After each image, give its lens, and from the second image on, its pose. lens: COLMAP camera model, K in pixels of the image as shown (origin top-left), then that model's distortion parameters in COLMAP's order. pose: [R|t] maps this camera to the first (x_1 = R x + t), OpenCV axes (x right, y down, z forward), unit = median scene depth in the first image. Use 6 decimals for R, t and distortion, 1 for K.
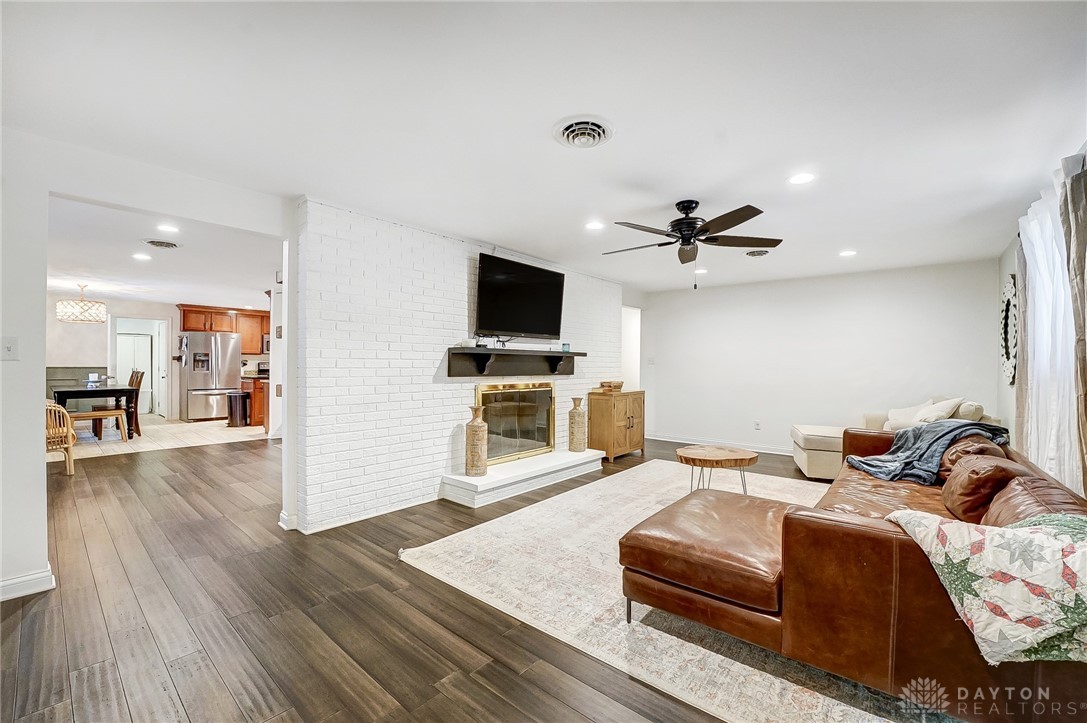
lens RADIAL K [[447.0, 0, 543.2], [0, 447.0, 364.9], [0, 0, 1]] dist [-0.026789, 0.000420]
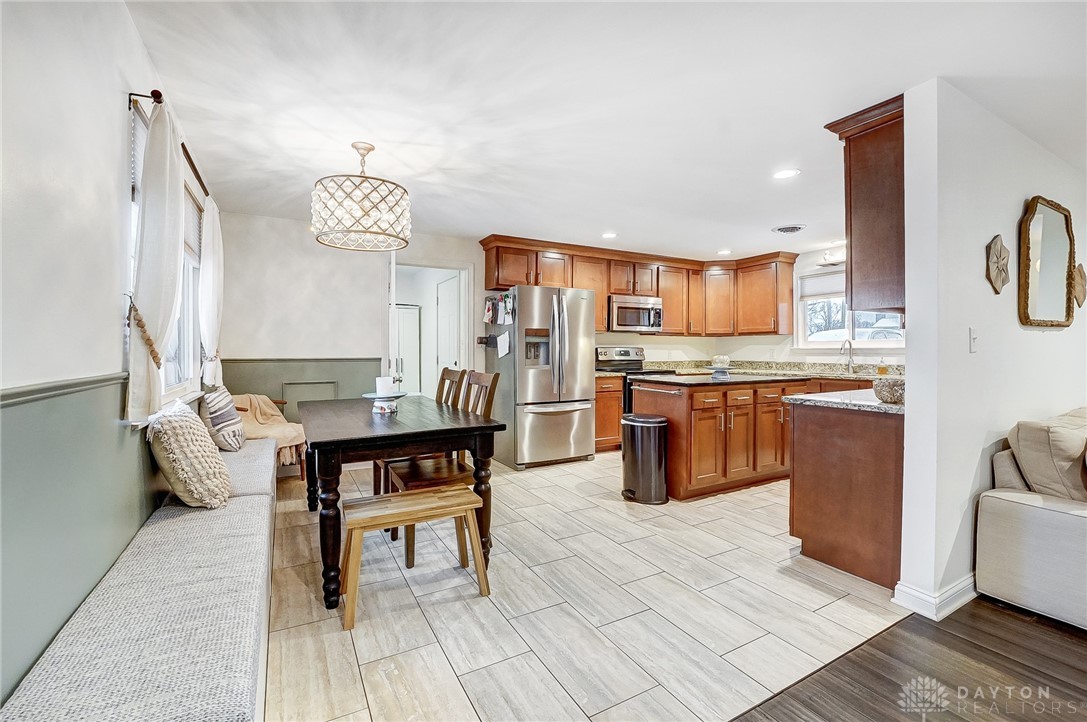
lens RADIAL K [[464.7, 0, 536.6], [0, 464.7, 349.4], [0, 0, 1]] dist [-0.025994, 0.000132]
pose [[0.935310, -0.007304, -0.353755, -0.795538], [0.006919, 0.999973, -0.002353, -0.003880], [0.353762, -0.000247, 0.935335, 0.688998]]
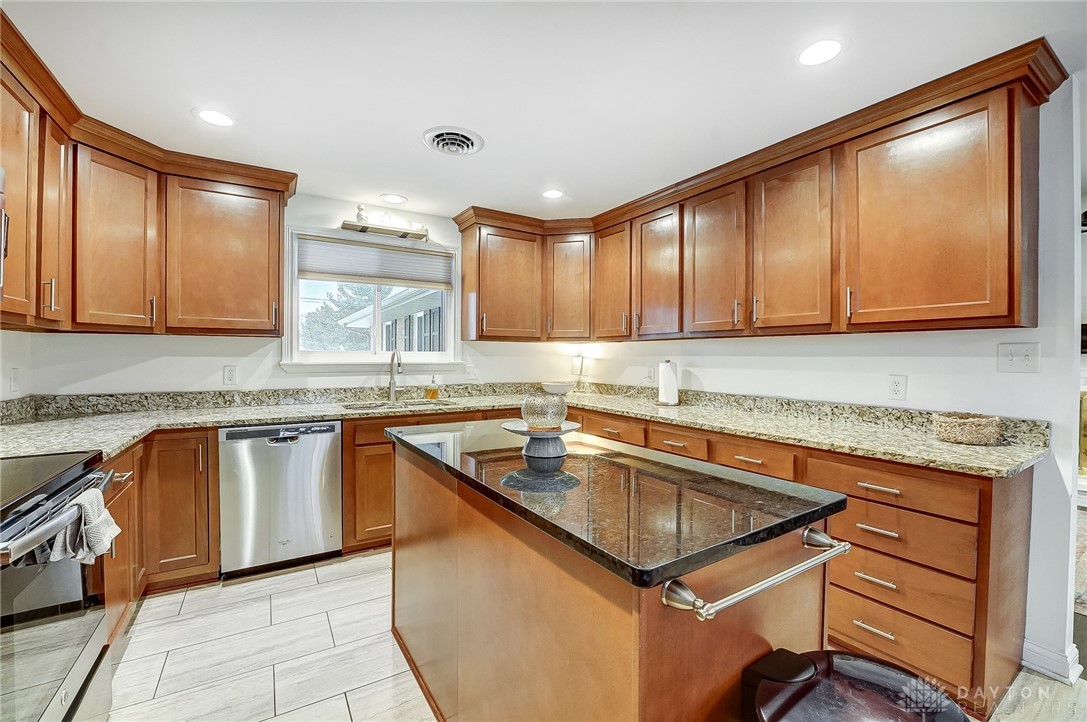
lens RADIAL K [[443.8, 0, 541.0], [0, 443.8, 361.0], [0, 0, 1]] dist [-0.026126, 0.000255]
pose [[0.301614, -0.014261, 0.953324, -1.001183], [-0.005047, 0.999850, 0.016553, -0.015979], [-0.953417, -0.009804, 0.301497, 1.303692]]
